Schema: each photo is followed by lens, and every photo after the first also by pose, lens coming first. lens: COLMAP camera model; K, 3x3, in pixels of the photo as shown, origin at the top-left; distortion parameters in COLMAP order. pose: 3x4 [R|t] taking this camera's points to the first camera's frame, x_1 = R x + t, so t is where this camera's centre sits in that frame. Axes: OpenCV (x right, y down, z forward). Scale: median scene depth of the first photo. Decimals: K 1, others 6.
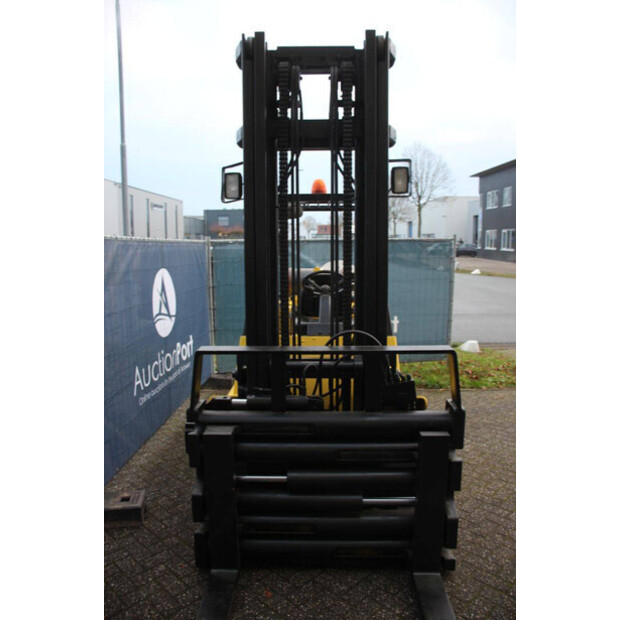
lens RADIAL K [[507.7, 0, 310.7], [0, 507.7, 310.0], [0, 0, 1]] dist [-0.152092, 0.119730]
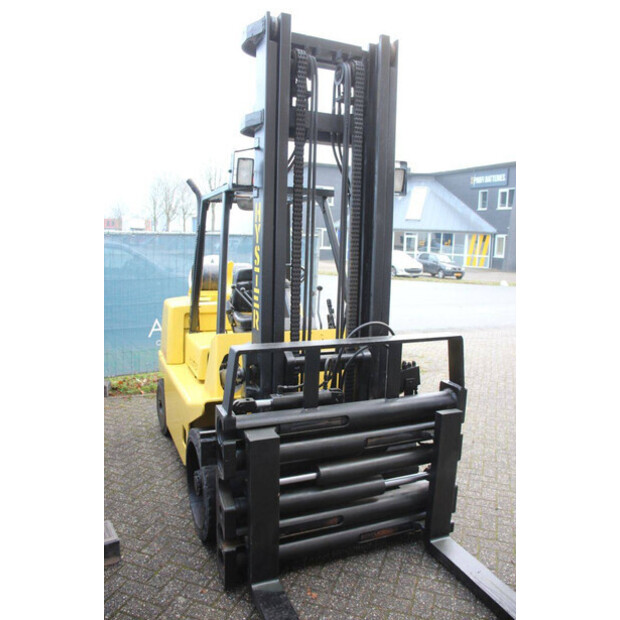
lens RADIAL K [[507.7, 0, 308.6], [0, 507.7, 310.0], [0, 0, 1]] dist [-0.152092, 0.119730]
pose [[0.907432, -0.027187, 0.419319, -0.459772], [0.023838, 0.999628, 0.013226, -0.001460], [-0.419523, -0.002006, 0.907743, 0.109830]]
